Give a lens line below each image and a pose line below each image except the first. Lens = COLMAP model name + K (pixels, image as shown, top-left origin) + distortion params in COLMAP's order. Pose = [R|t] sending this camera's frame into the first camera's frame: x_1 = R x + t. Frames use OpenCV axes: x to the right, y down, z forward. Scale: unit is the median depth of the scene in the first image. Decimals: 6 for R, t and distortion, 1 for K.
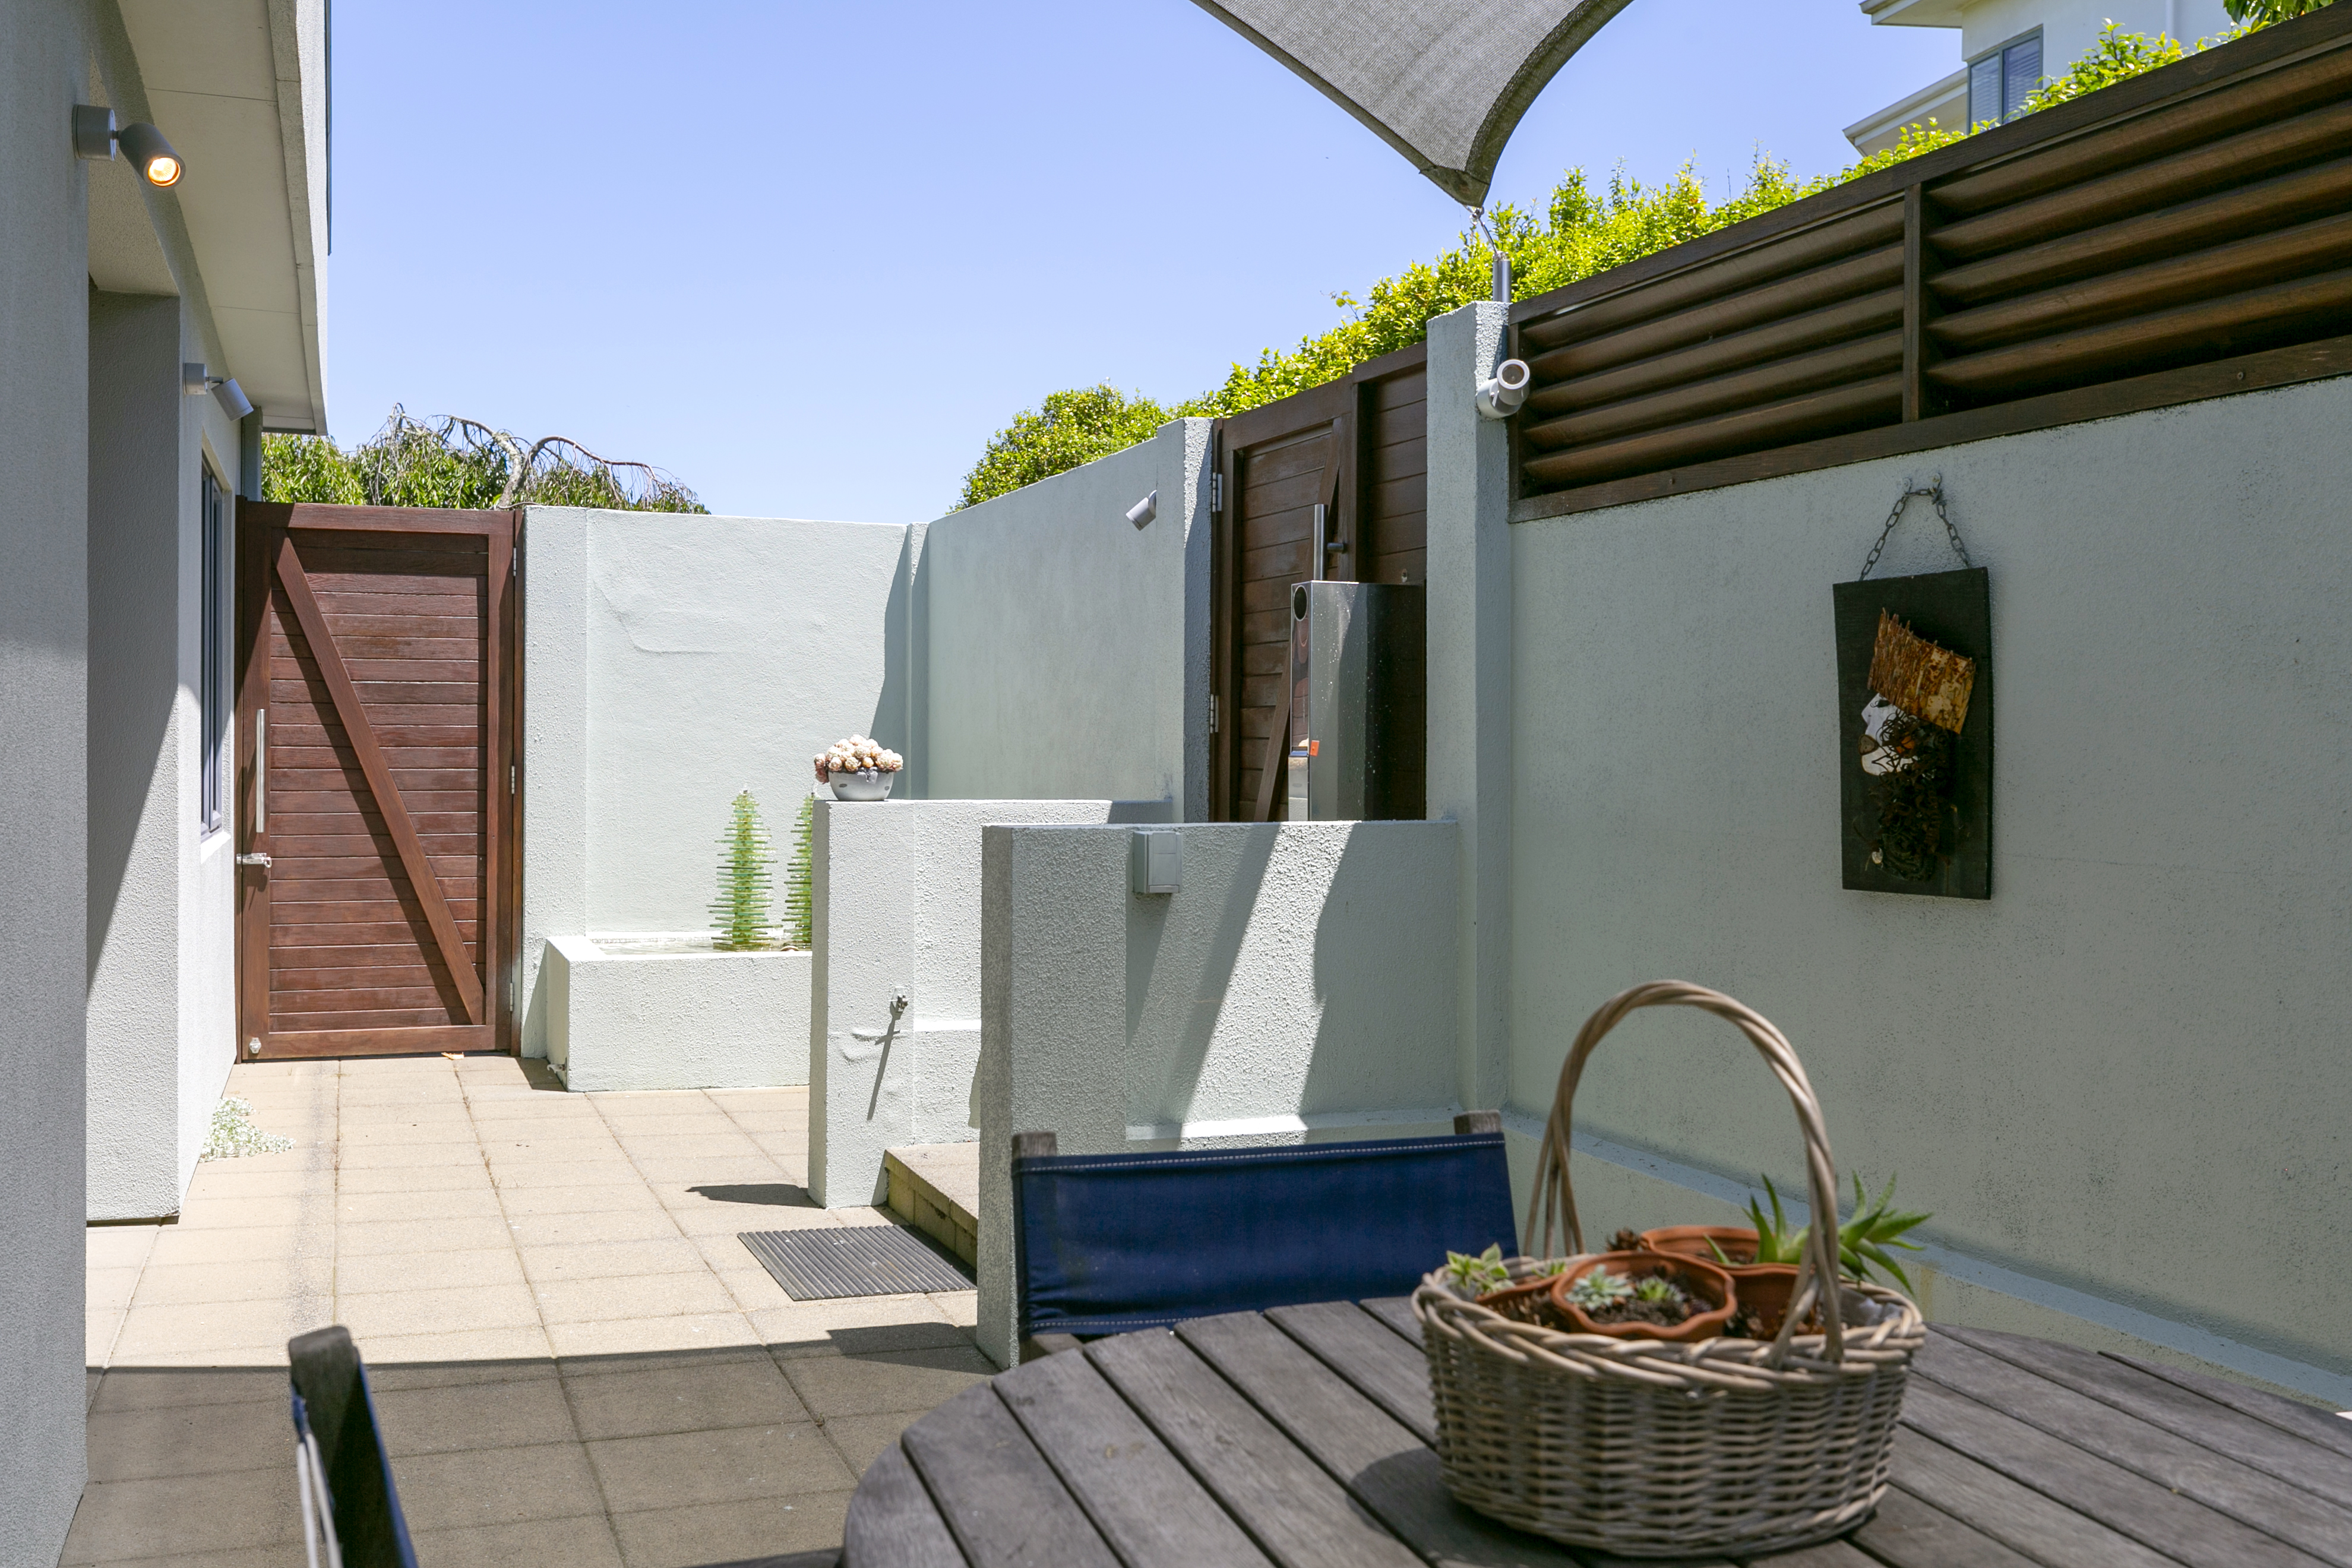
lens RADIAL K [[2380.1, 0, 1175.7], [0, 2380.1, 781.7], [0, 0, 1]] dist [0.023424, 0.000000]
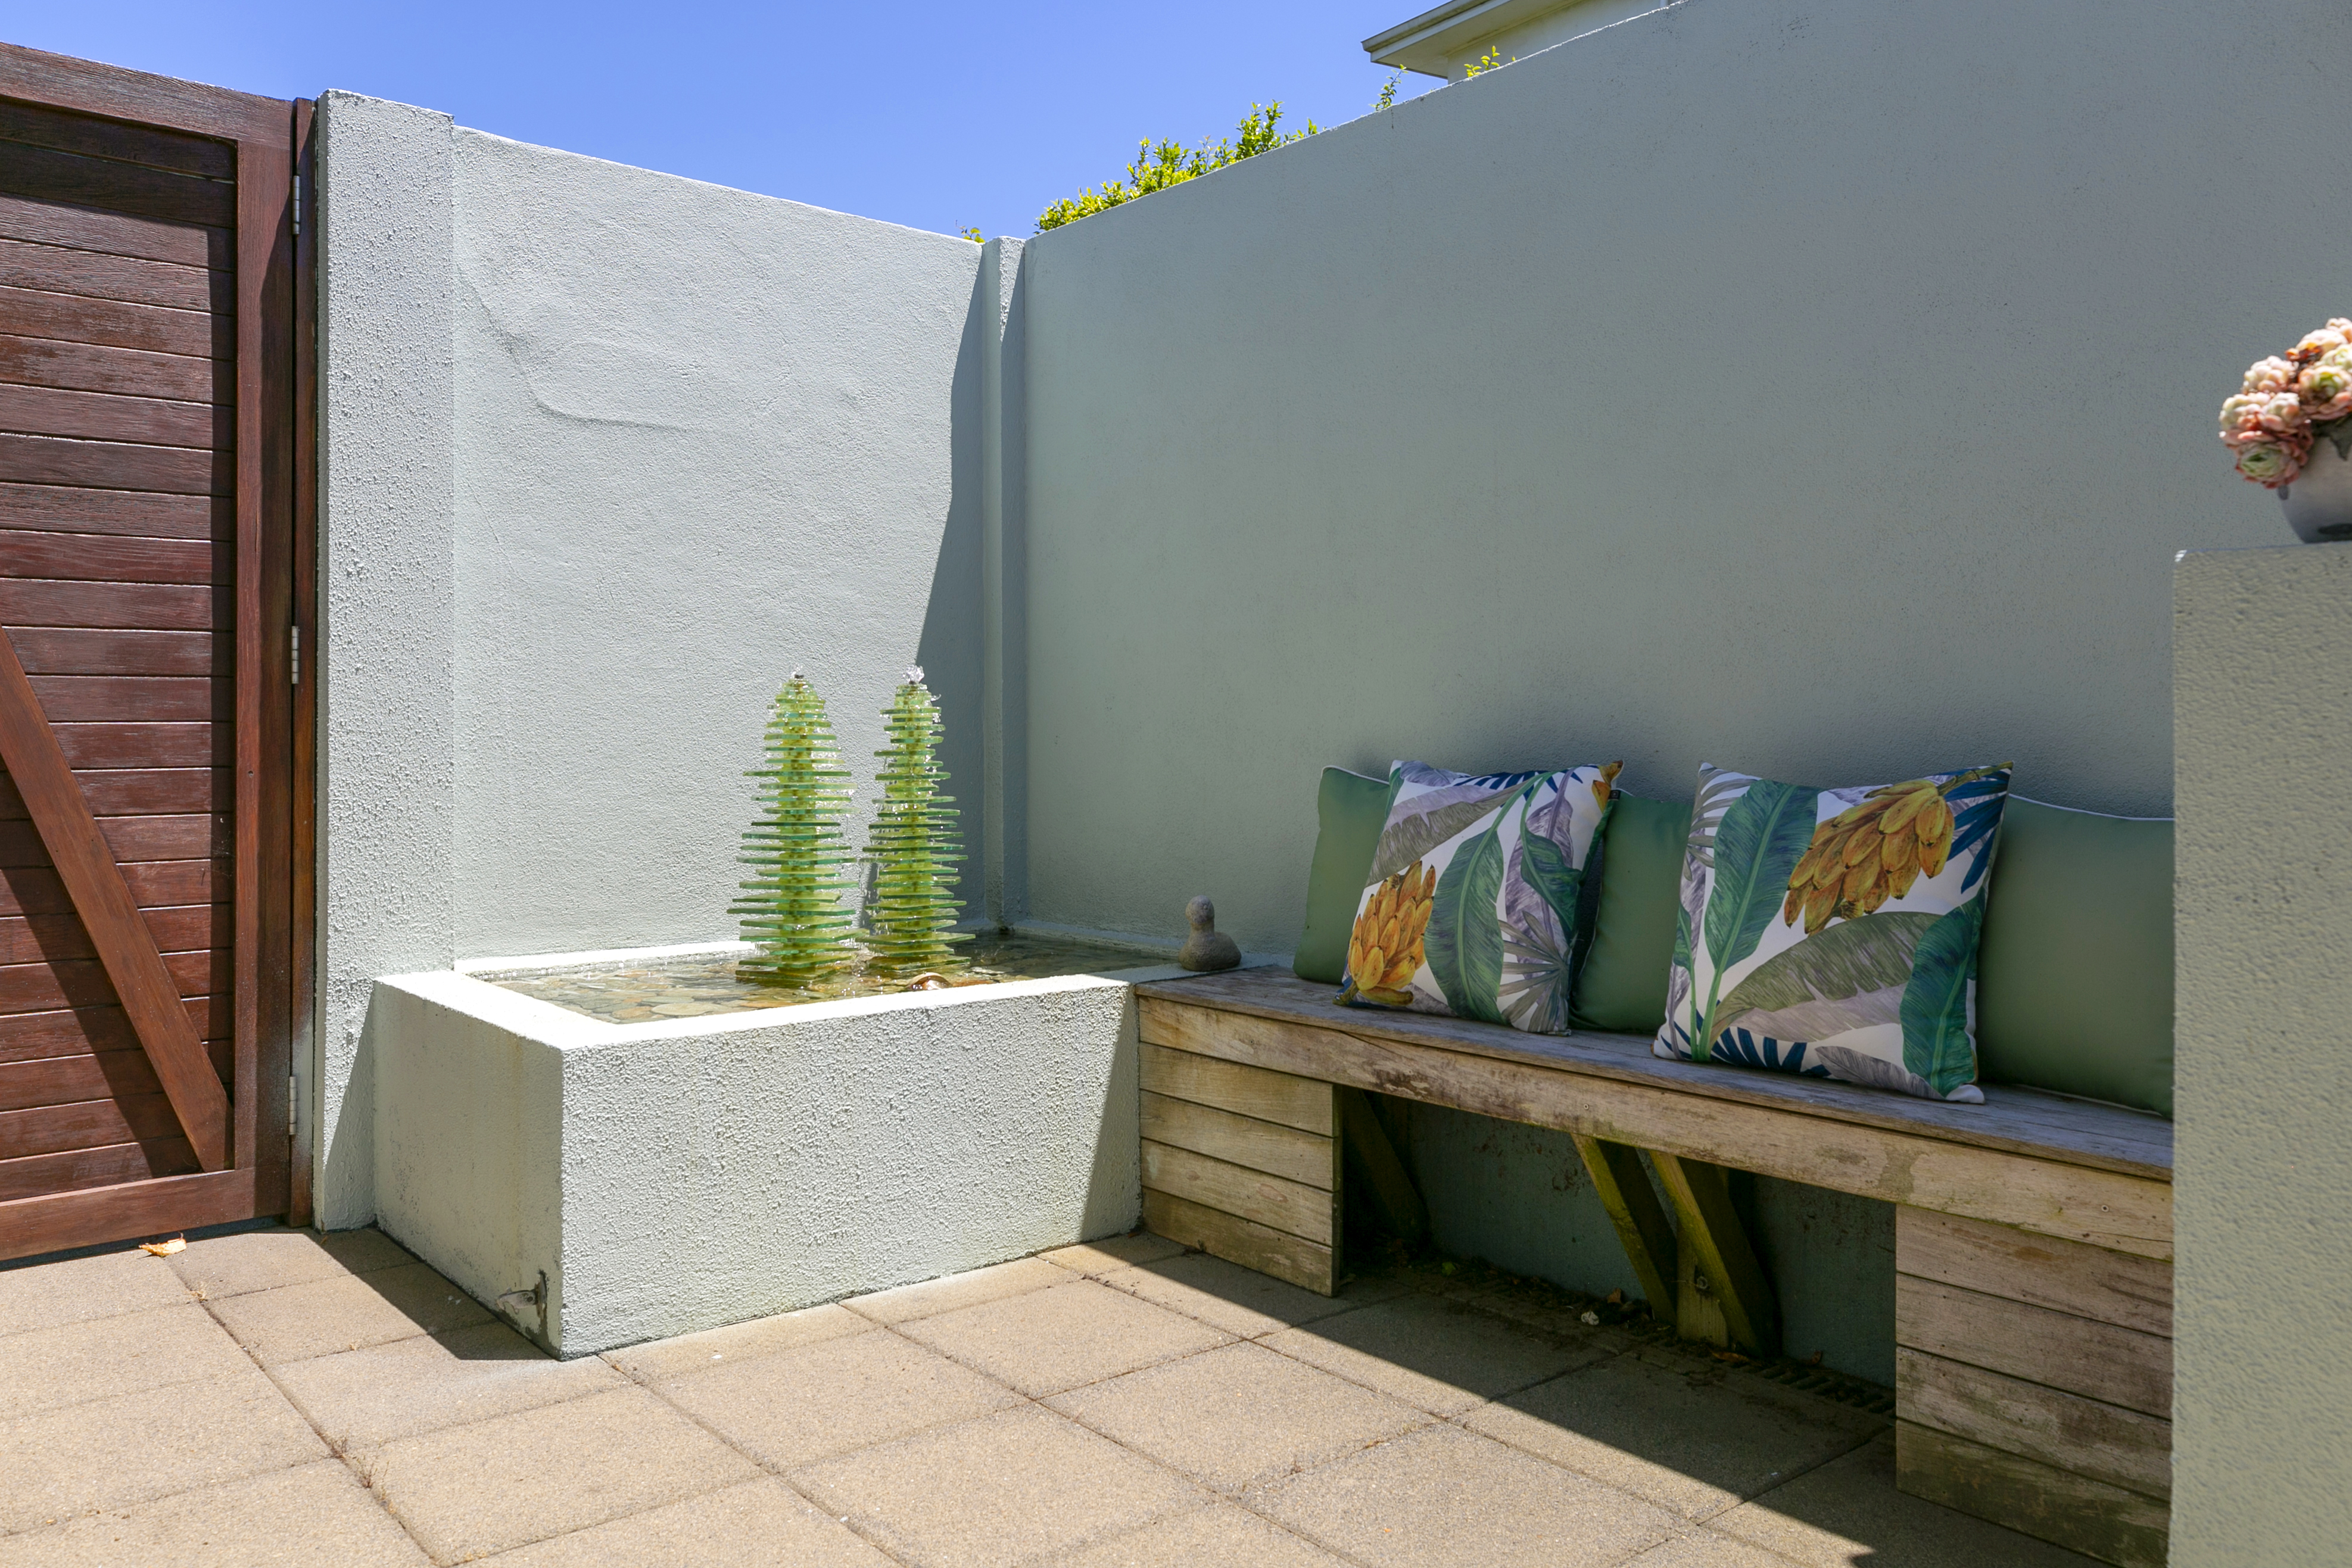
lens RADIAL K [[1781.1, 0, 1163.4], [0, 1781.1, 723.7], [0, 0, 1]] dist [0.011493, 0.008361]
pose [[0.938098, -0.007956, 0.346279, -0.238864], [0.013741, 0.999804, -0.014255, 0.020772], [-0.346098, 0.018131, 0.938023, 0.600724]]
